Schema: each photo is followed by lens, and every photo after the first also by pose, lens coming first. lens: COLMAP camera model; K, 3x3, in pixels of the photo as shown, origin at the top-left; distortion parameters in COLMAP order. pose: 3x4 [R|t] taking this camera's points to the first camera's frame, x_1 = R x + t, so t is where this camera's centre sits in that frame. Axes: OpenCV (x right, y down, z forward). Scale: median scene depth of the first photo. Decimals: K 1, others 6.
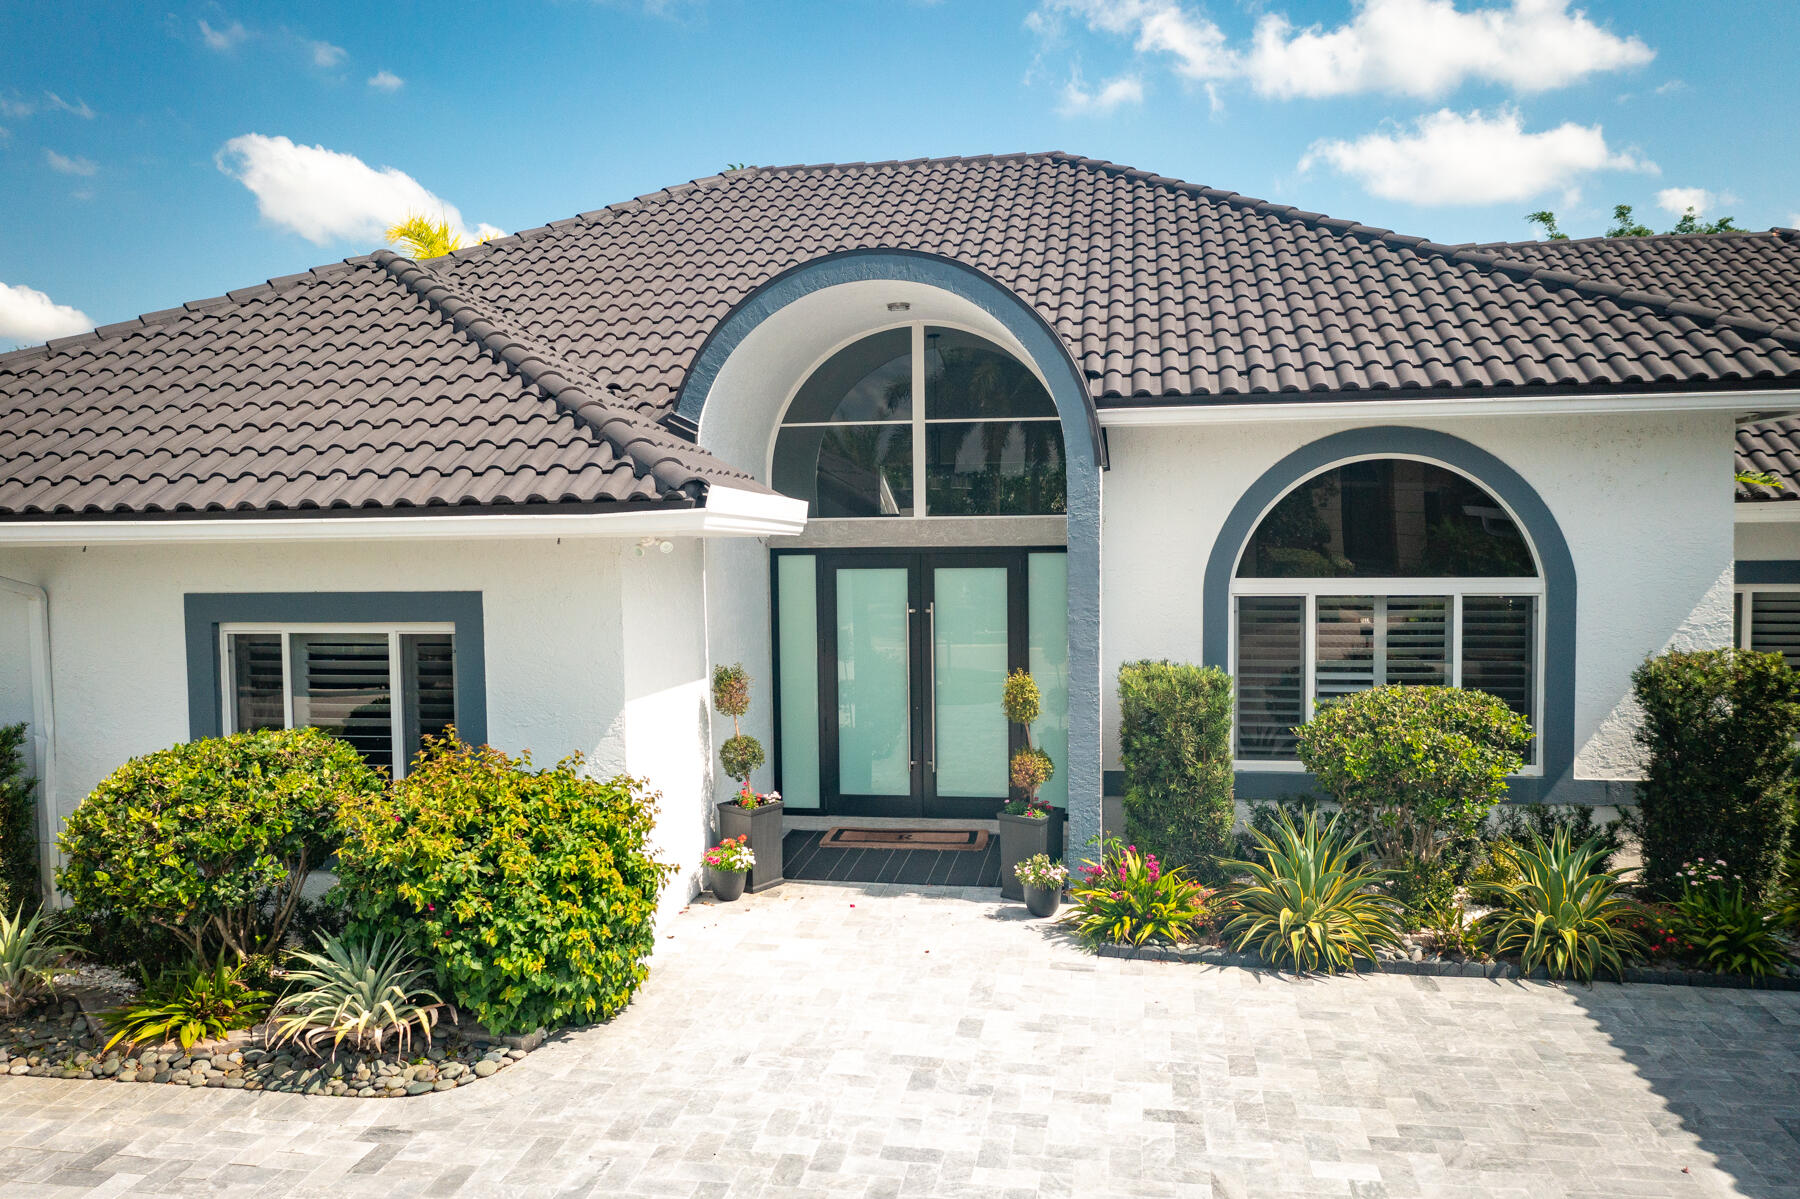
lens RADIAL K [[1405.1, 0, 900.0], [0, 1405.1, 599.5], [0, 0, 1]] dist [-0.042121, 0.079389]
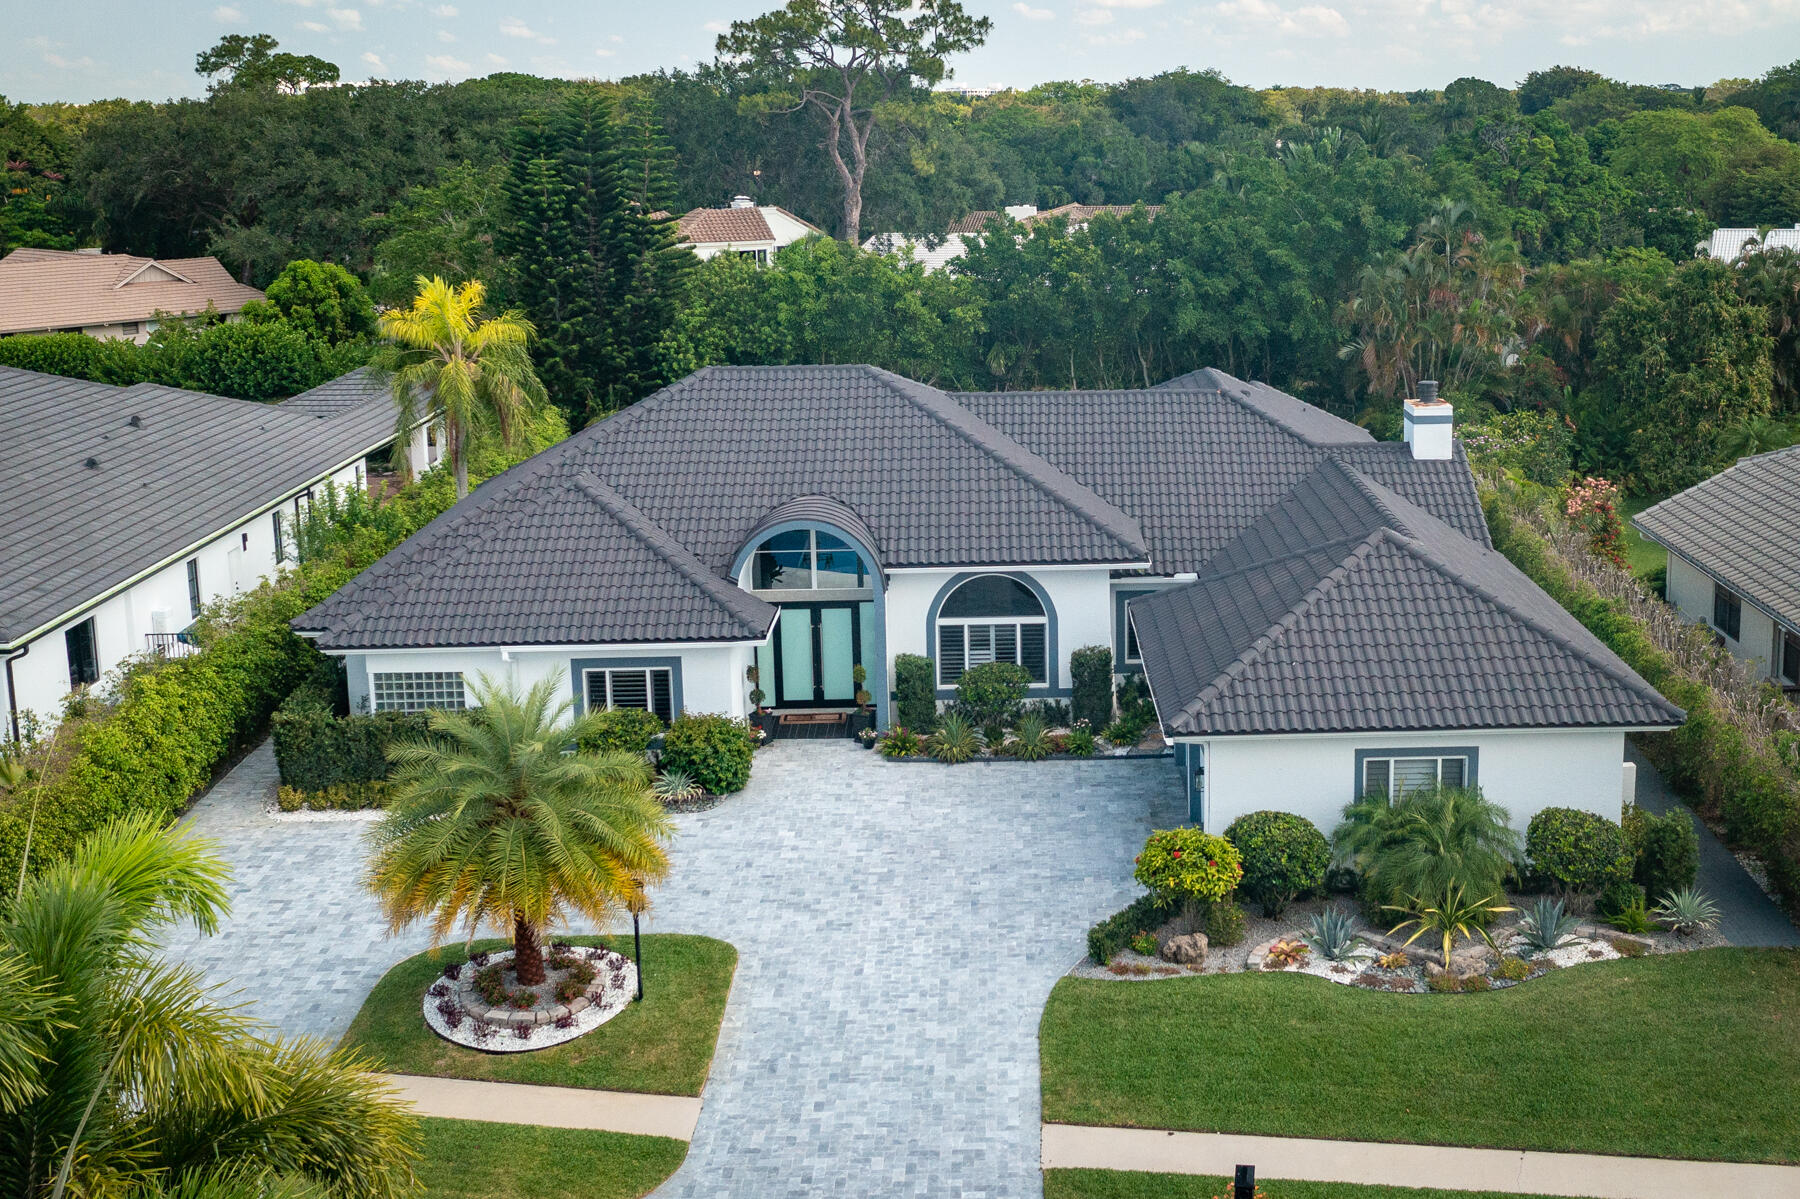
lens RADIAL K [[2029.6, 0, 1032.5], [0, 2029.6, 475.9], [0, 0, 1]] dist [-0.093701, 0.281996]
pose [[0.982285, -0.037581, 0.183587, -0.303601], [0.014951, 0.992278, 0.123129, -0.816292], [-0.186796, -0.118203, 0.975262, -2.977110]]
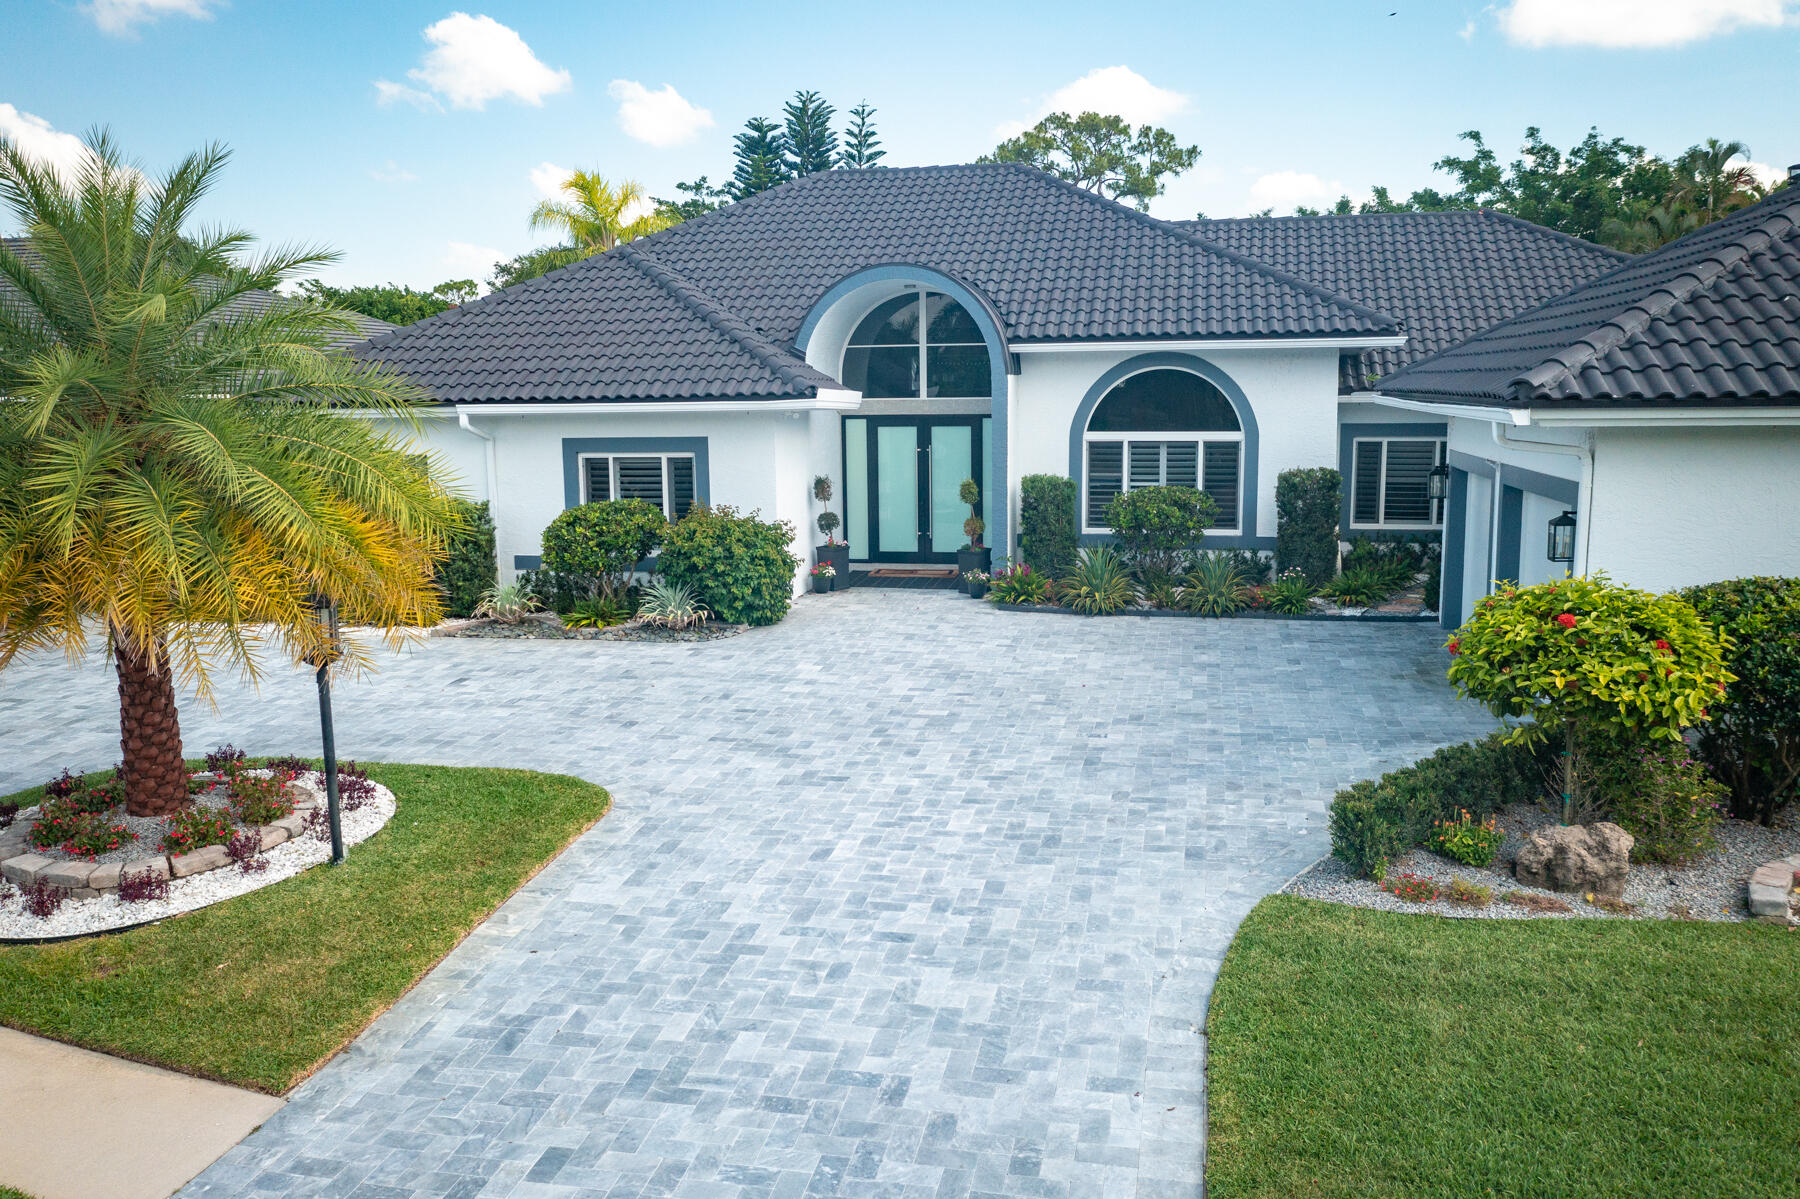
lens RADIAL K [[1405.1, 0, 900.0], [0, 1405.1, 599.5], [0, 0, 1]] dist [-0.042121, 0.079389]
pose [[0.999214, 0.005664, -0.039245, 0.067657], [-0.001807, 0.995223, 0.097616, 0.028037], [0.039611, -0.097468, 0.994450, -0.997660]]
